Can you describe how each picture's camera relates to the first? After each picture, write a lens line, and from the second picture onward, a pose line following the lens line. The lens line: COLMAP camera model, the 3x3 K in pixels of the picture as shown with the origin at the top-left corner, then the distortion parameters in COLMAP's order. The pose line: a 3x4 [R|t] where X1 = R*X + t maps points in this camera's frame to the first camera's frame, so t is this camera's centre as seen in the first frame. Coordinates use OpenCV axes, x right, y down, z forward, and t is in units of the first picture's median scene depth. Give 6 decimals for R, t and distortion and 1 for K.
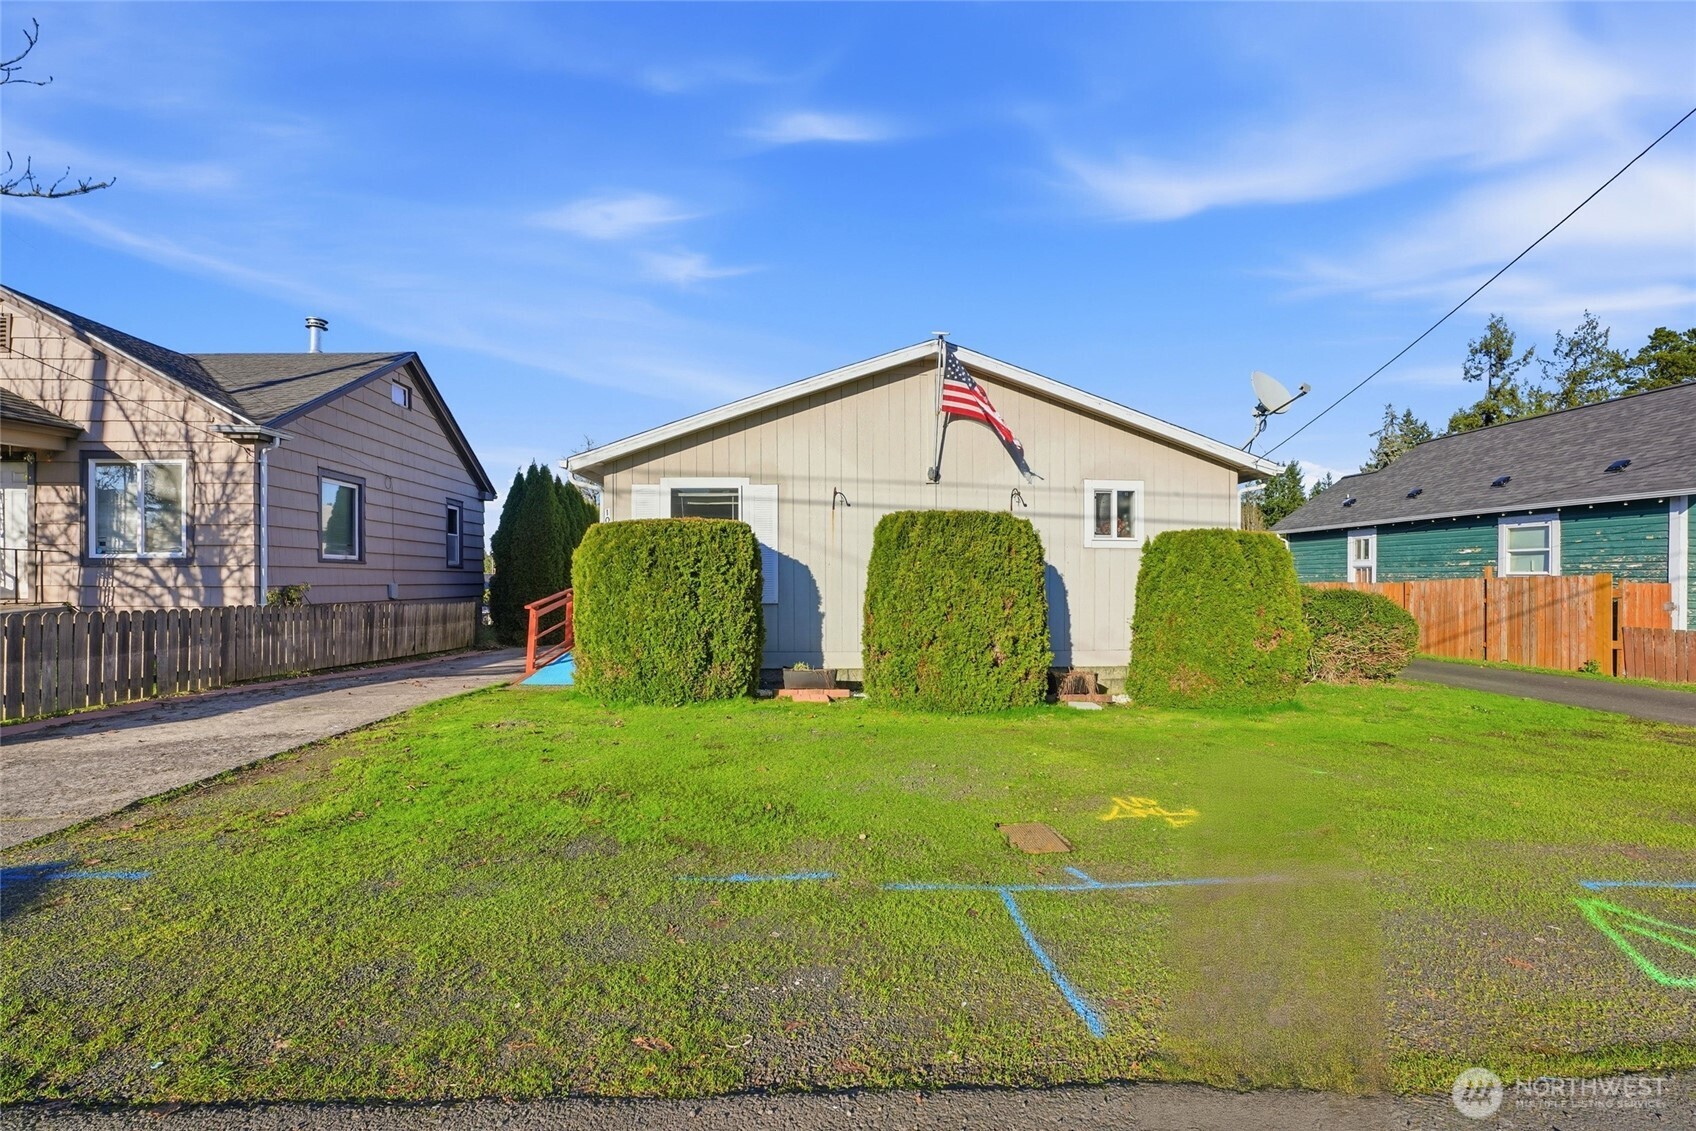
lens RADIAL K [[789.5, 0, 851.5], [0, 789.5, 565.9], [0, 0, 1]] dist [-0.075282, 0.019230]
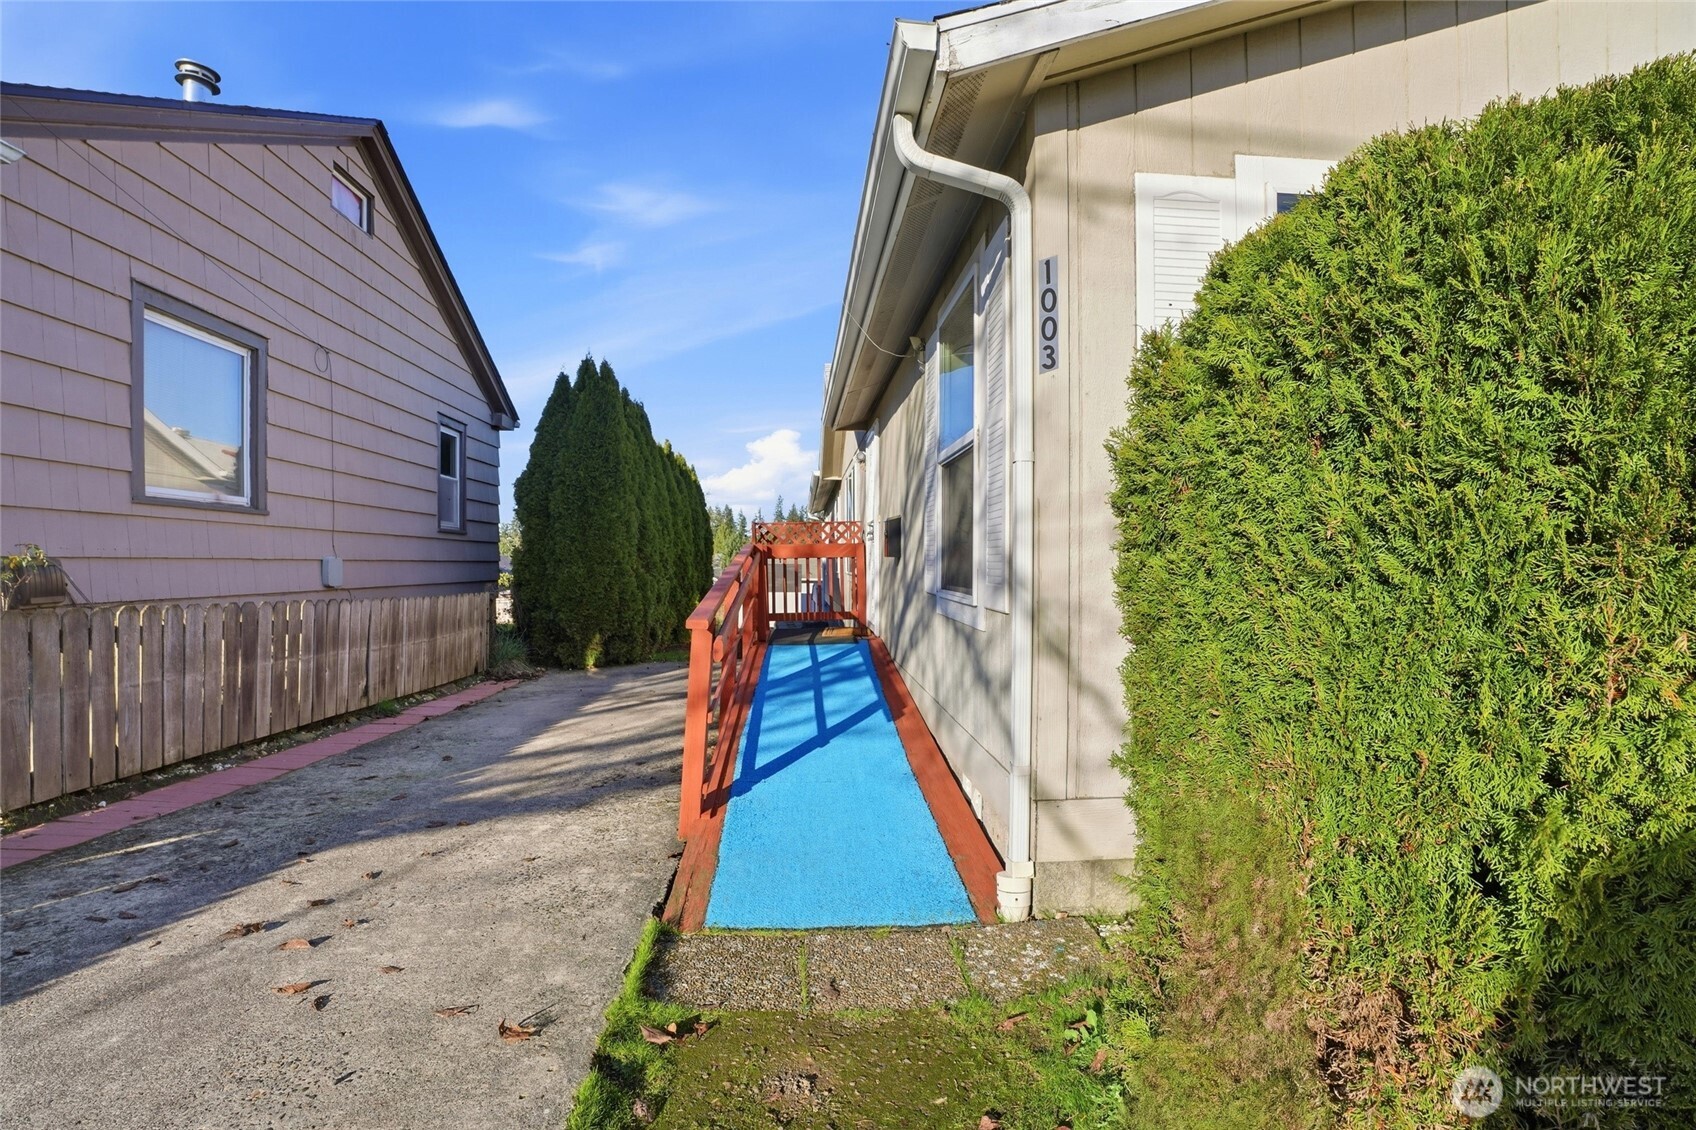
lens RADIAL K [[777.3, 0, 840.1], [0, 777.3, 550.3], [0, 0, 1]] dist [-0.037343, 0.000196]
pose [[0.999991, 0.002173, -0.003754, -0.290786], [-0.002176, 0.999997, -0.000719, 0.020369], [0.003752, 0.000728, 0.999993, 0.563147]]
